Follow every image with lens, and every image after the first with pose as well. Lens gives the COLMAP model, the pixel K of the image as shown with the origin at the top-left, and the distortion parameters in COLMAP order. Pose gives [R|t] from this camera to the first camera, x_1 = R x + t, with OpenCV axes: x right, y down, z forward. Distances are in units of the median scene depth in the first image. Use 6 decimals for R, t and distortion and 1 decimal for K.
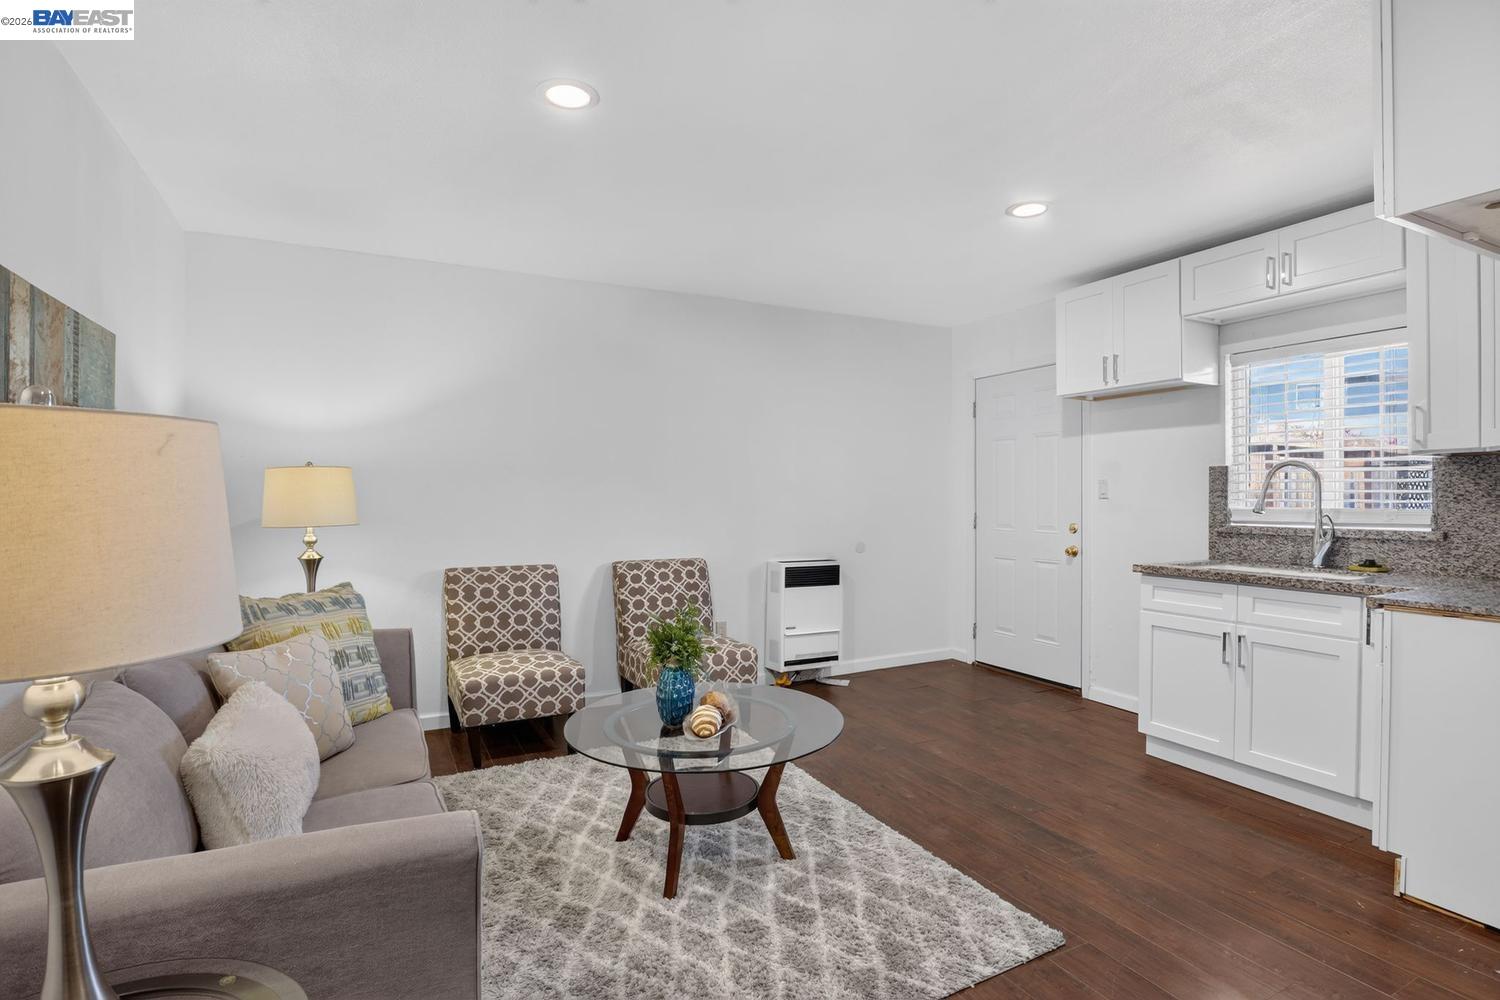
lens RADIAL K [[757.5, 0, 750.0], [0, 757.5, 500.0], [0, 0, 1]] dist [-0.041230, 0.008460]
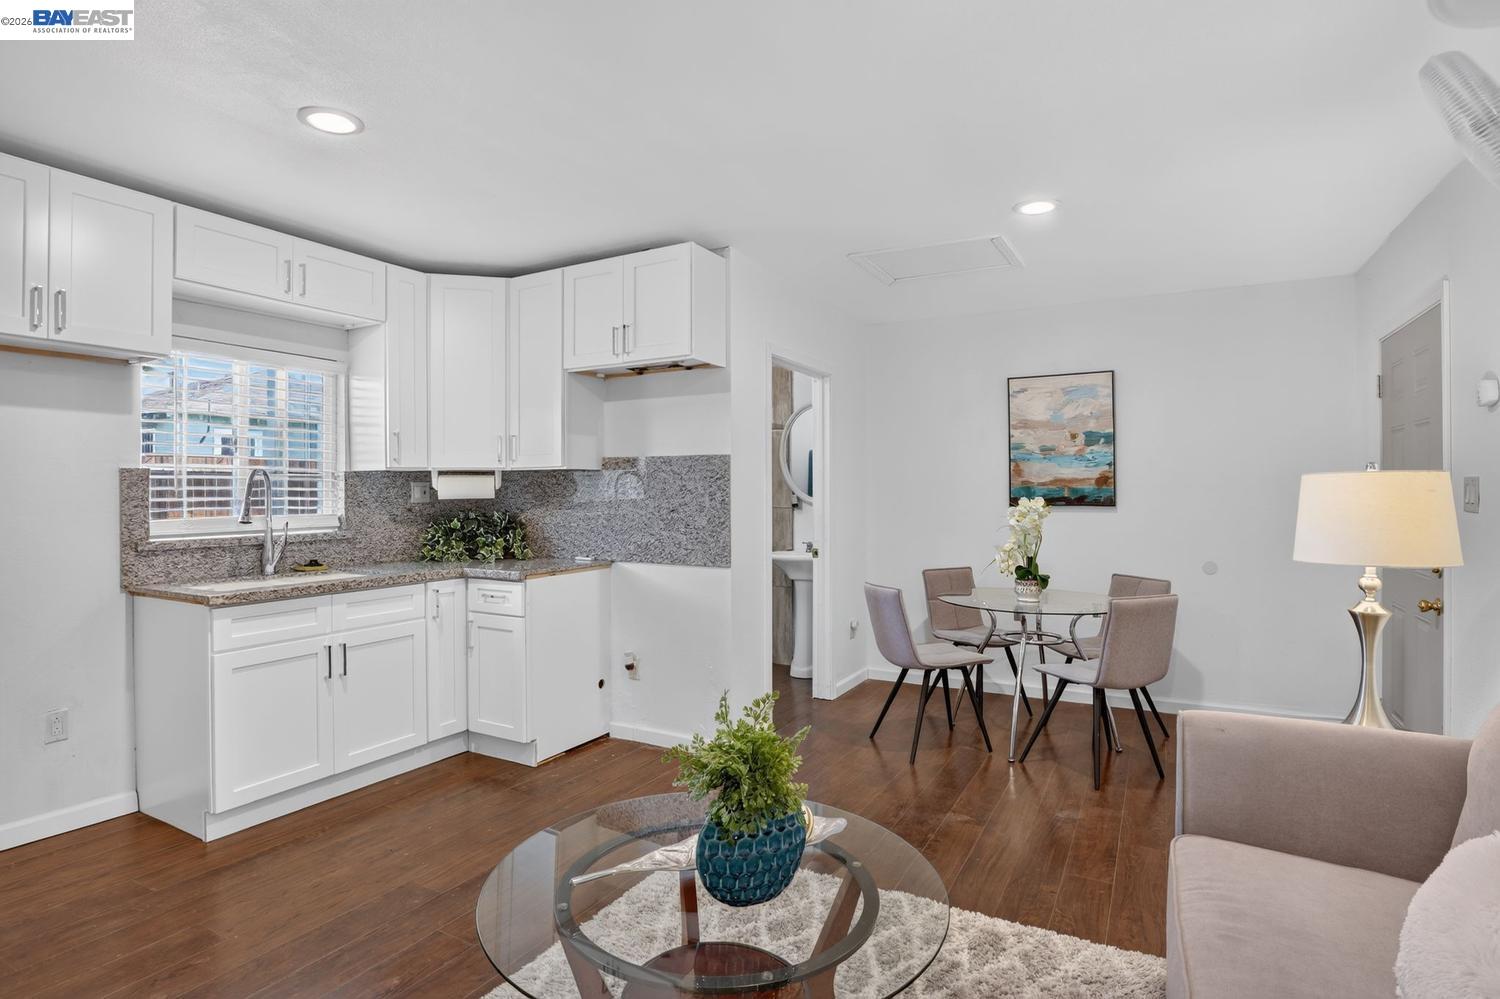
lens RADIAL K [[771.3, 0, 755.1], [0, 771.3, 474.7], [0, 0, 1]] dist [-0.032562, 0.002457]
pose [[-0.570230, 0.024482, 0.821120, -0.481151], [0.014142, 0.999700, -0.019986, -0.015185], [-0.821363, 0.000216, -0.570406, 1.087362]]
